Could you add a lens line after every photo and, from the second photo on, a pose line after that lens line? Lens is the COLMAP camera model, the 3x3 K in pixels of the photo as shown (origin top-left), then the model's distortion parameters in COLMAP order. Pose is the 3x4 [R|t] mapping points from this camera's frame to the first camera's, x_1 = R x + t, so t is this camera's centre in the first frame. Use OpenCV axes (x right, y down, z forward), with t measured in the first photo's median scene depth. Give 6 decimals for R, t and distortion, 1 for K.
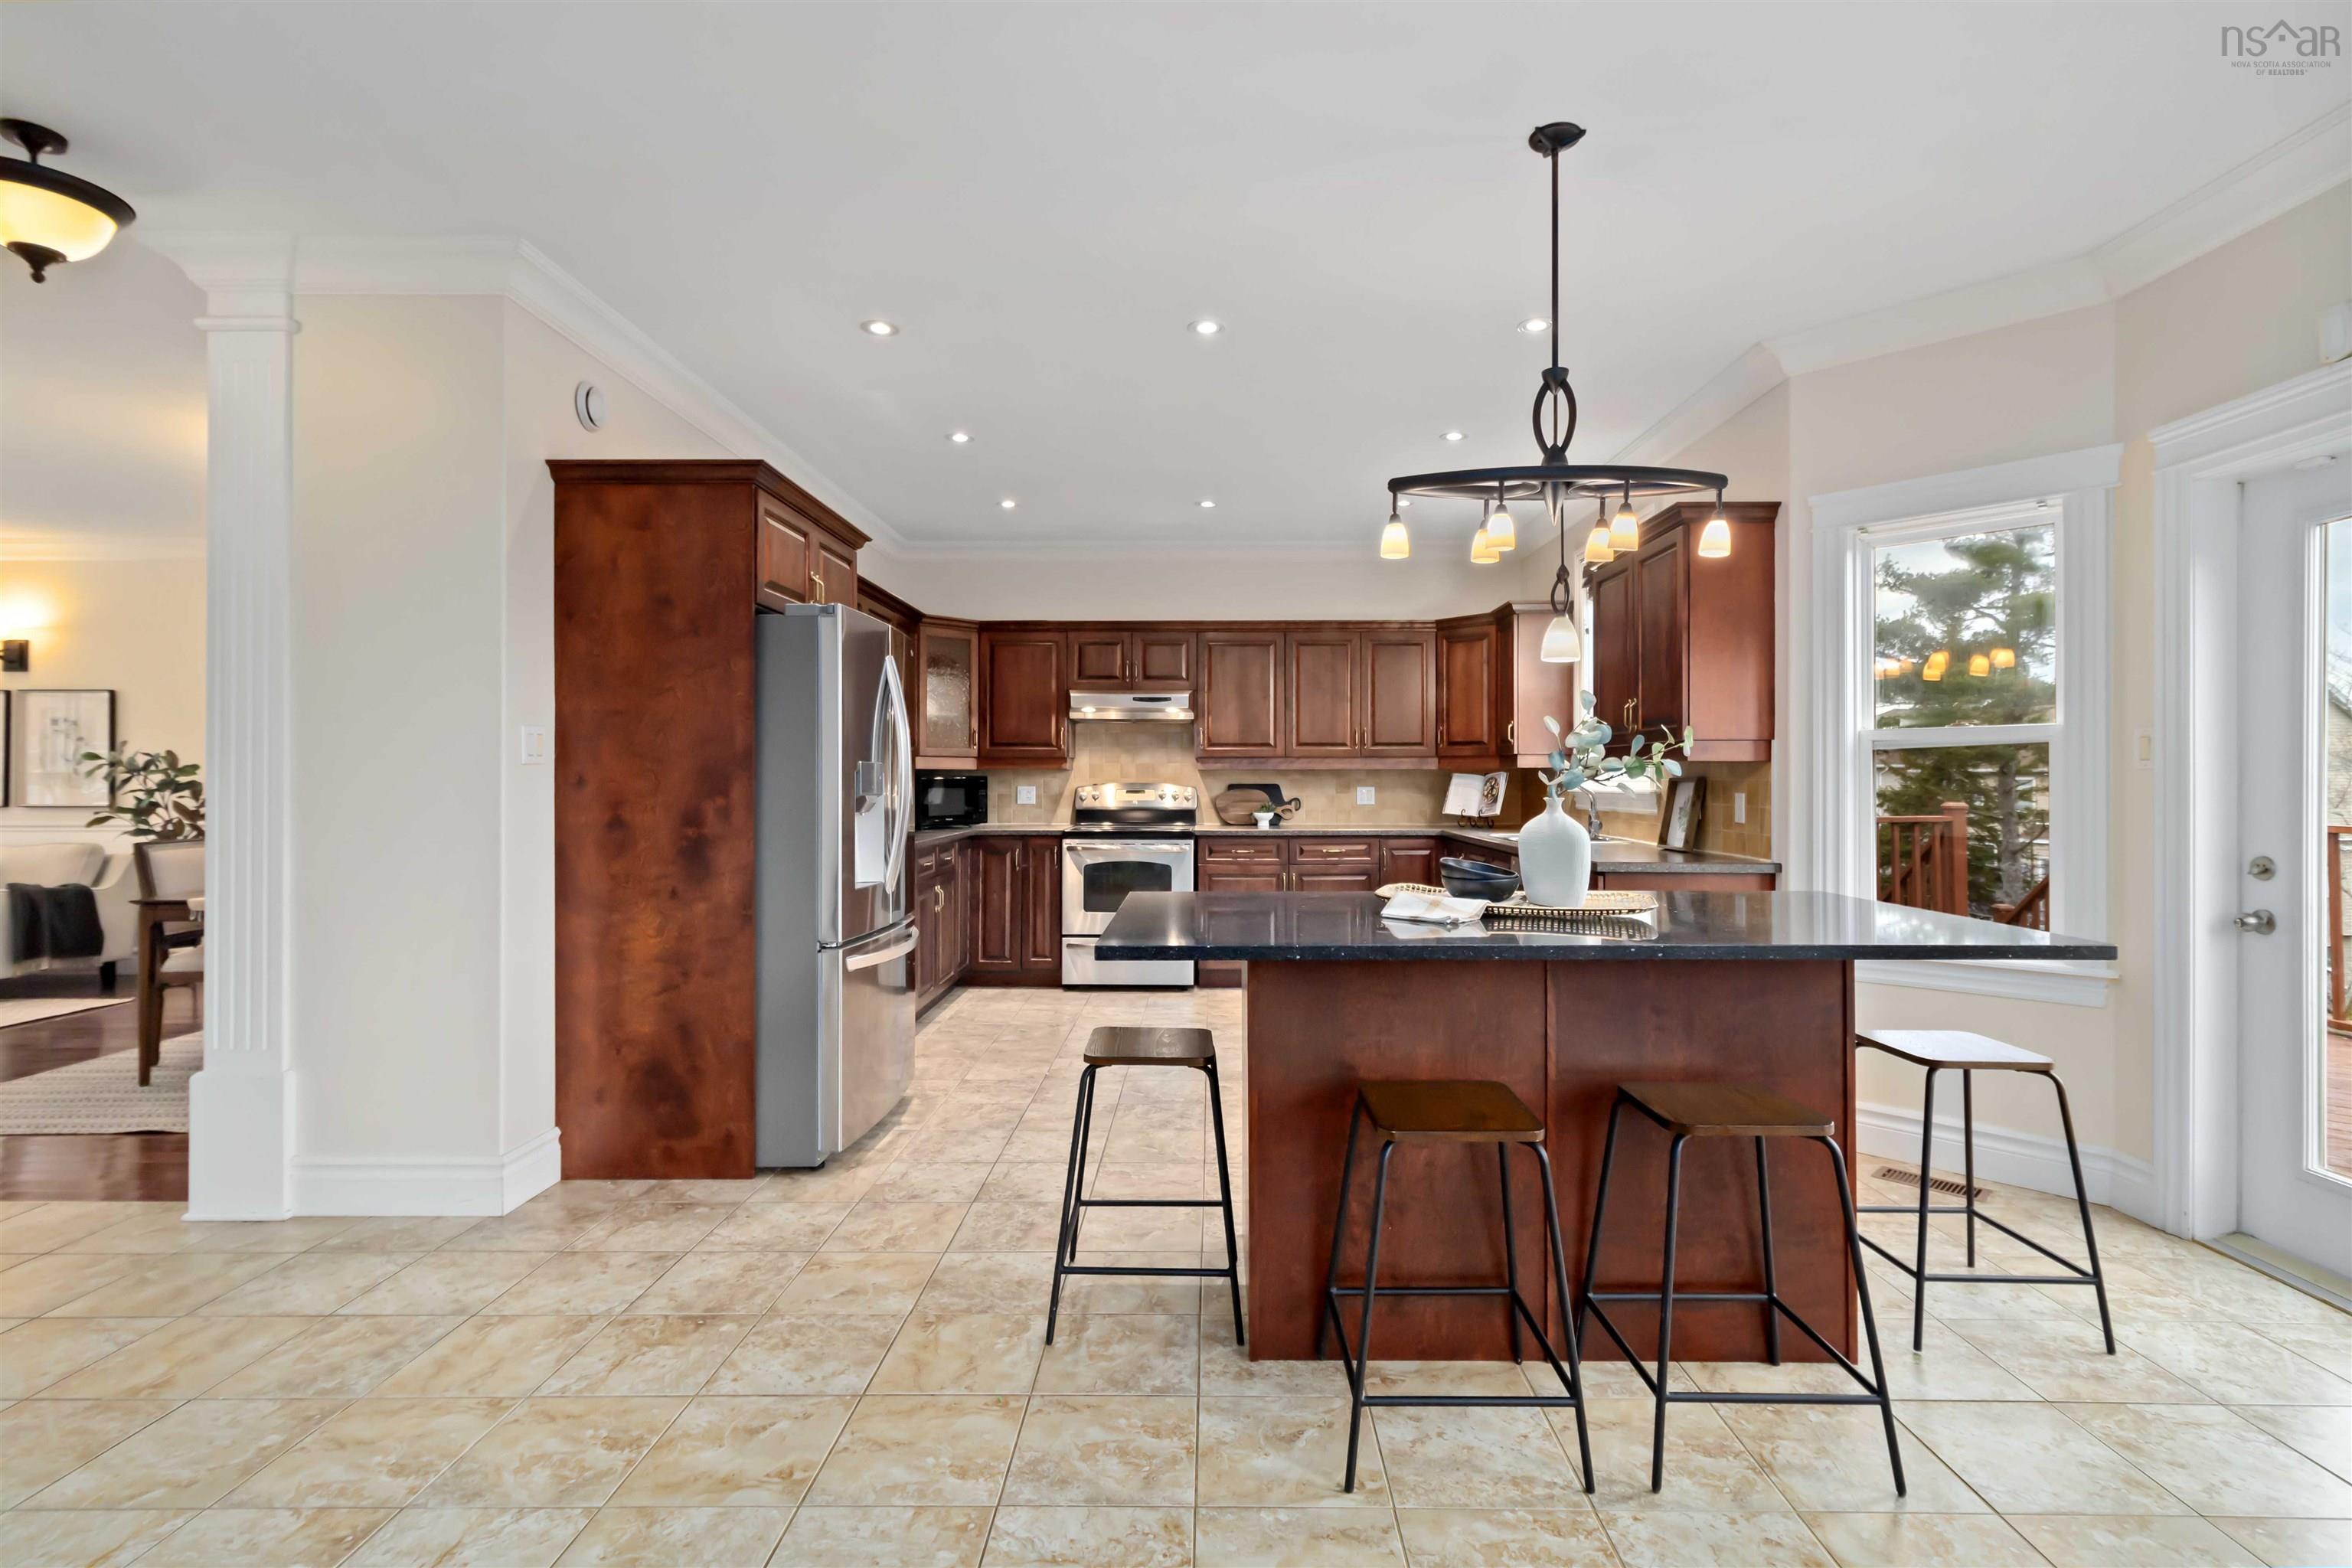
lens RADIAL K [[1102.5, 0, 1196.9], [0, 1102.5, 774.8], [0, 0, 1]] dist [0.001382, 0.000036]
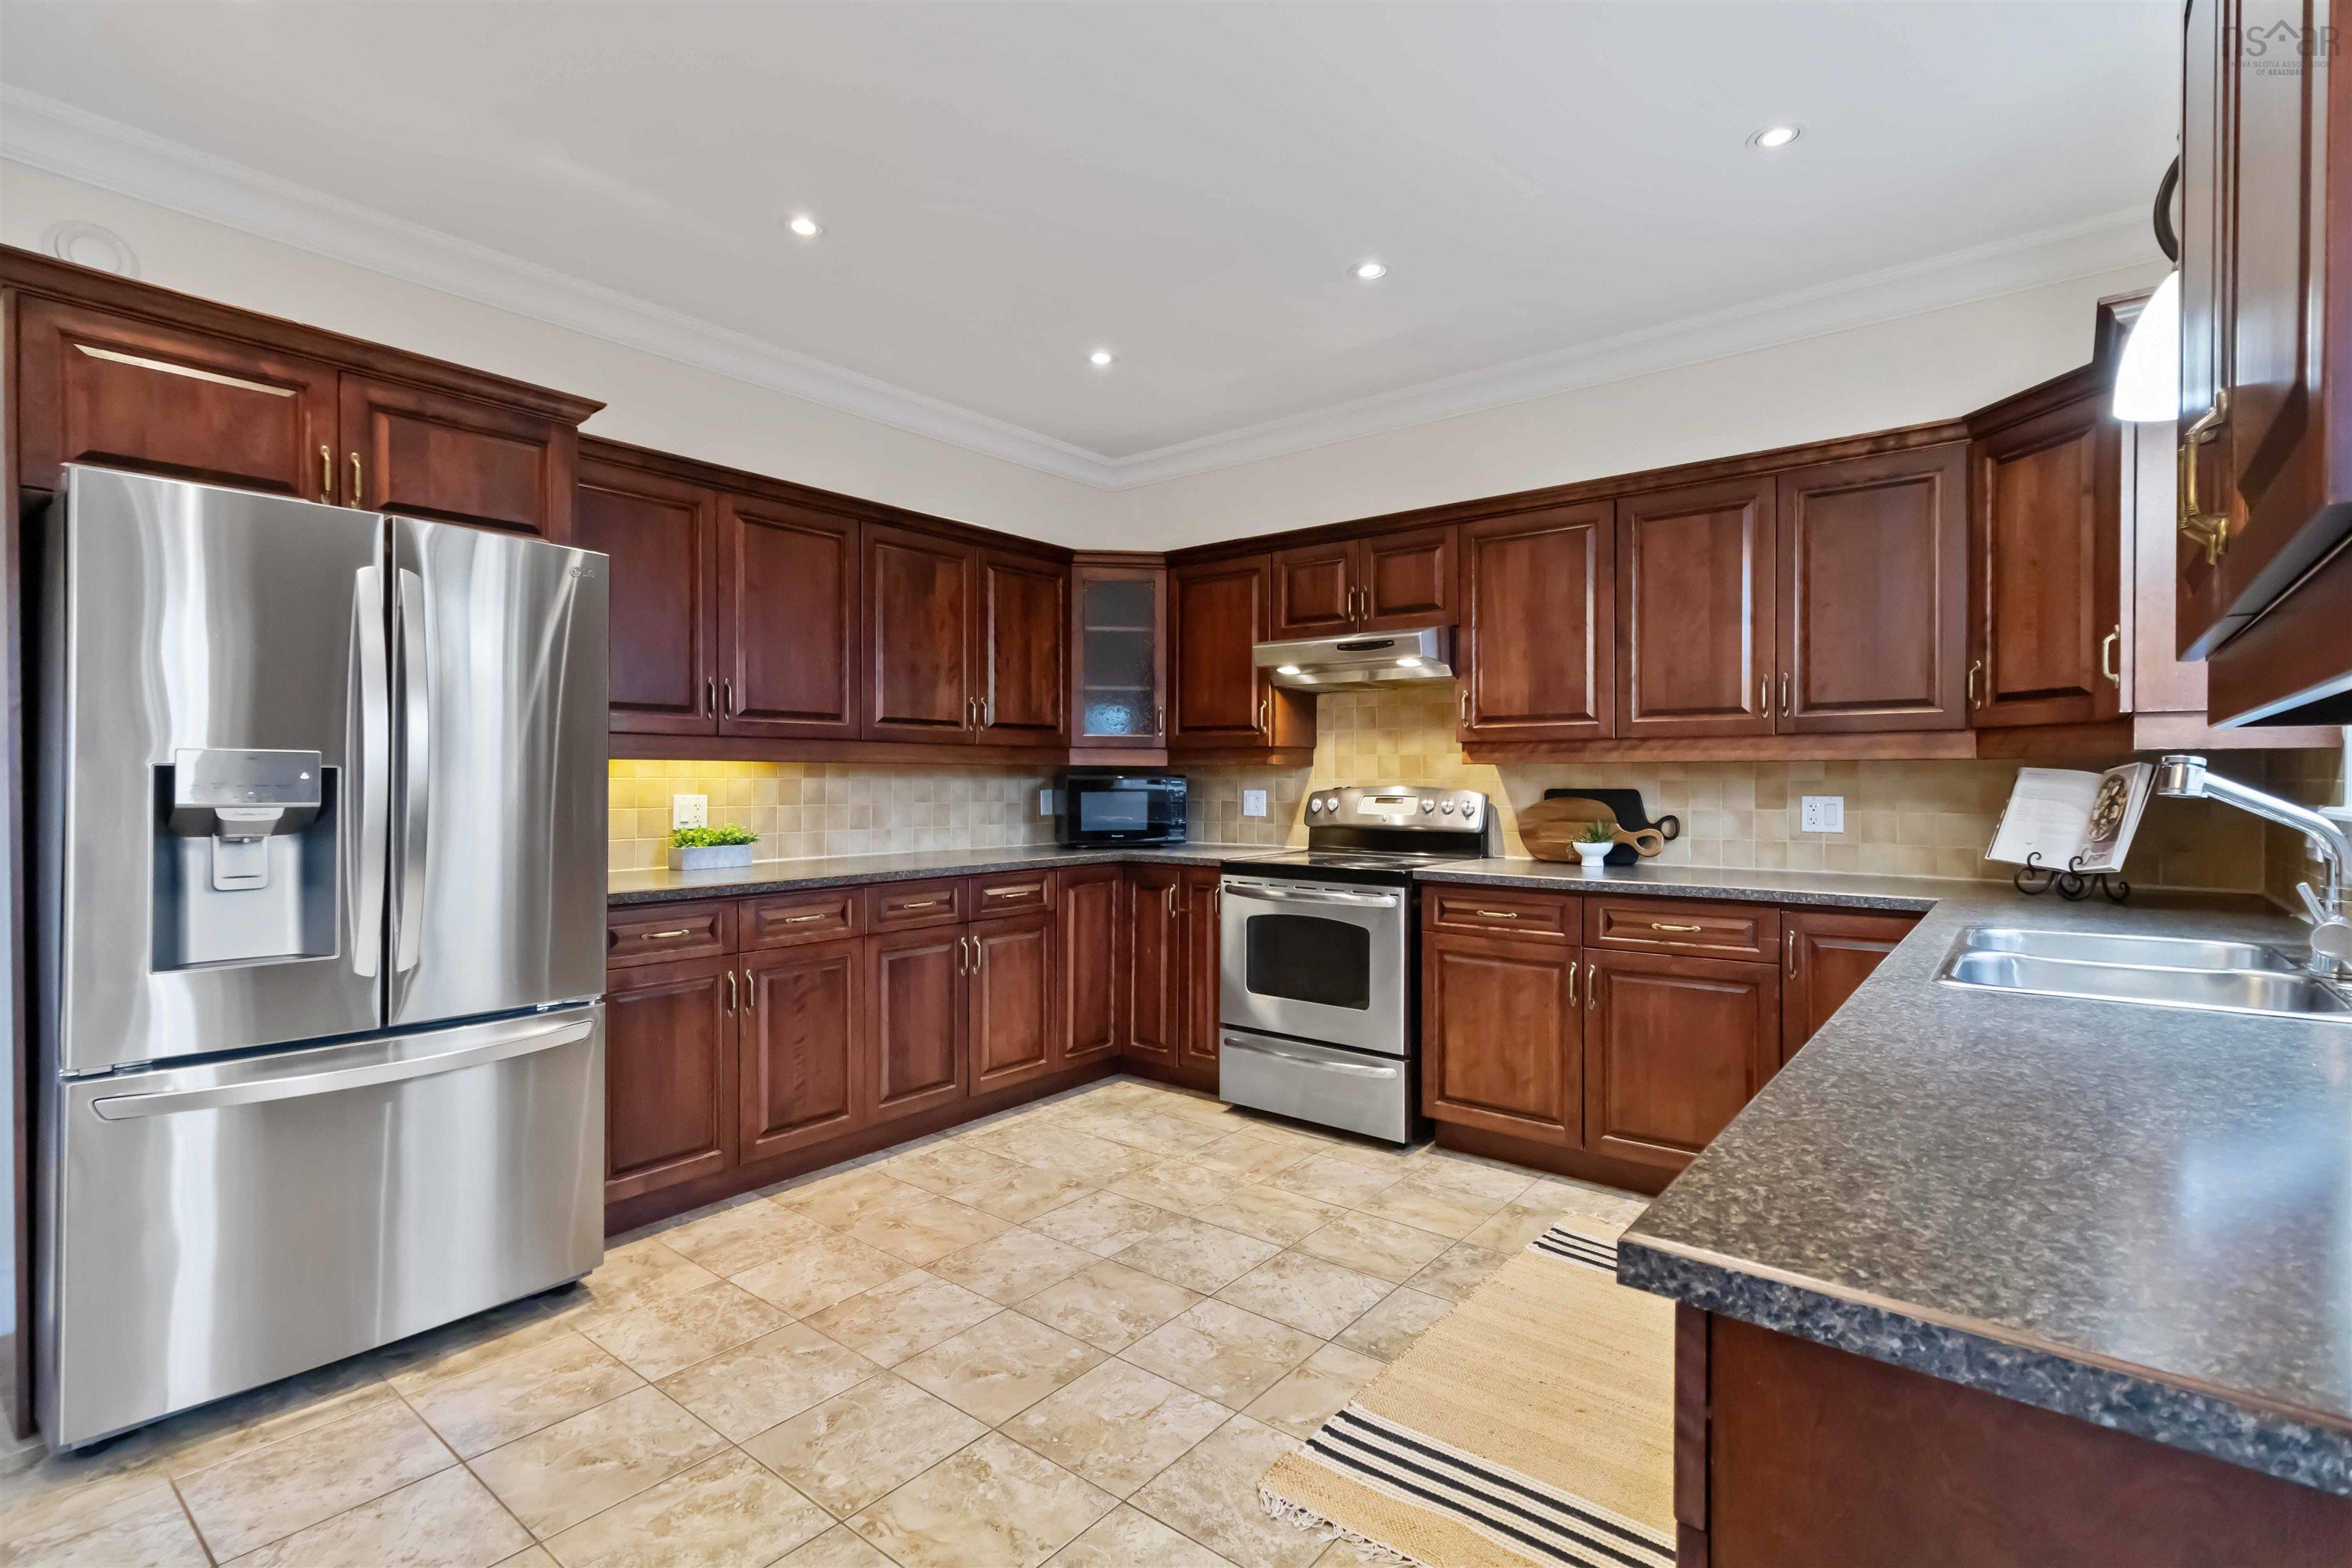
lens RADIAL K [[1089.0, 0, 1194.1], [0, 1089.0, 783.3], [0, 0, 1]] dist [0.003848, 0.000754]
pose [[0.790982, 0.003135, -0.611831, 0.241403], [0.000982, 0.999979, 0.006393, 0.001829], [0.611839, -0.005657, 0.790962, 0.470215]]
